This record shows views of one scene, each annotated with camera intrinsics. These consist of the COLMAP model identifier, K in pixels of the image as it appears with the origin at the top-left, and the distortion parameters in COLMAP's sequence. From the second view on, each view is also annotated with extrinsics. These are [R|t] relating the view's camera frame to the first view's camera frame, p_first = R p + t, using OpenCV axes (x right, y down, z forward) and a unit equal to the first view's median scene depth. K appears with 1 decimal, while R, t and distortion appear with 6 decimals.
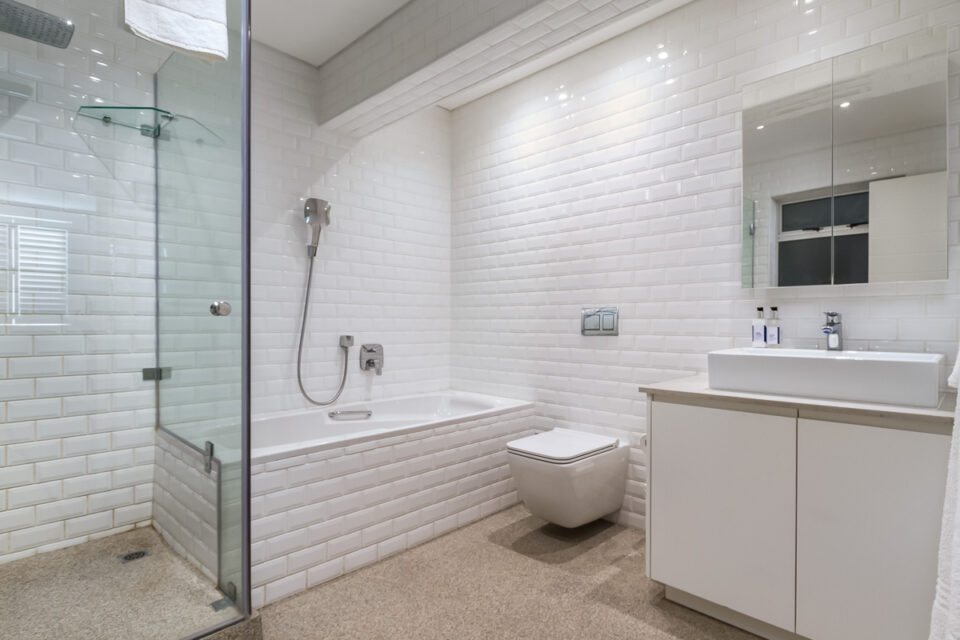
lens RADIAL K [[500.2, 0, 480.8], [0, 500.2, 324.0], [0, 0, 1]] dist [-0.004015, -0.000883]
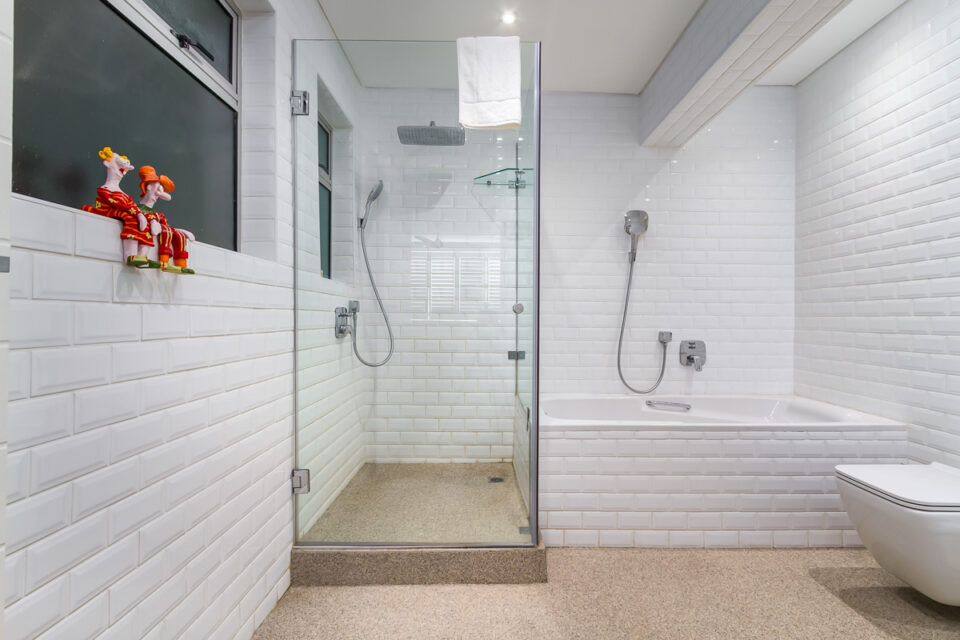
lens RADIAL K [[440.9, 0, 480.5], [0, 440.9, 315.7], [0, 0, 1]] dist [0.000170, -0.000302]
pose [[0.692511, -0.001821, -0.721405, 0.176711], [-0.007614, 0.999923, -0.009833, 0.001157], [0.721367, 0.012302, 0.692444, 0.066443]]
